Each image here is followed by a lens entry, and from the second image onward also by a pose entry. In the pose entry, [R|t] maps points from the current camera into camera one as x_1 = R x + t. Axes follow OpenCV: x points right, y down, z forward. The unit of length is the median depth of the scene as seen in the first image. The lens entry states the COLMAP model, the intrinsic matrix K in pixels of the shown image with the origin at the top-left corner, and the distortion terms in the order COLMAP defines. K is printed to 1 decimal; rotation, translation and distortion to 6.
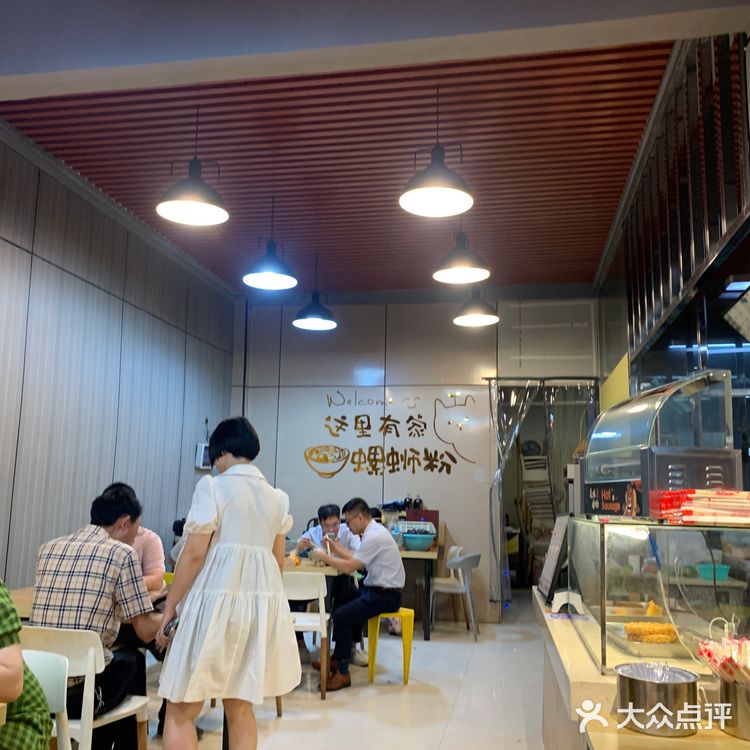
lens RADIAL K [[751.8, 0, 375.0], [0, 751.8, 375.0], [0, 0, 1]] dist [0.009654, -0.003214]
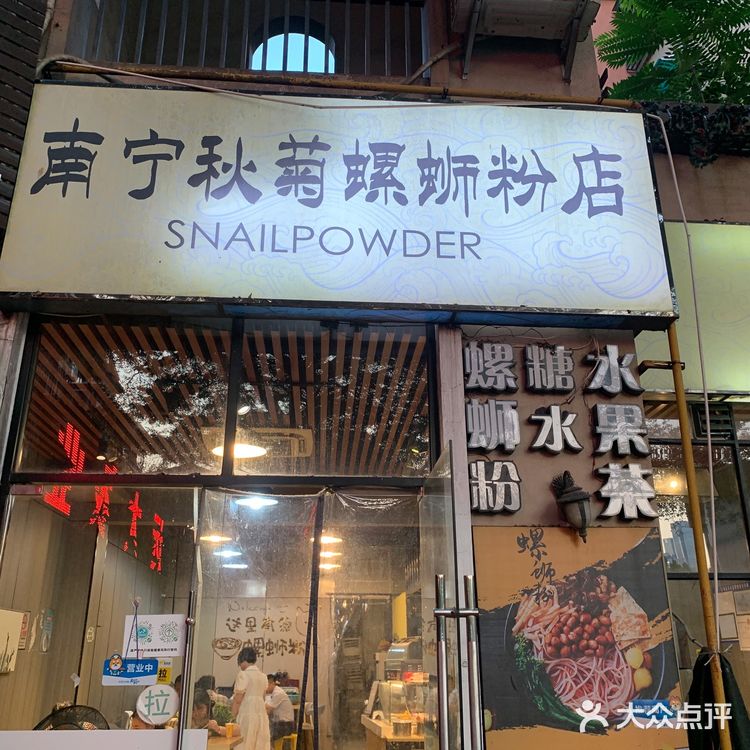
lens RADIAL K [[751.8, 0, 375.0], [0, 751.8, 375.0], [0, 0, 1]] dist [0.009654, -0.003214]
pose [[0.965910, 0.069197, 0.249460, -0.203449], [-0.017770, 0.979064, -0.202773, -0.136211], [-0.258269, 0.191428, 0.946917, -0.708943]]
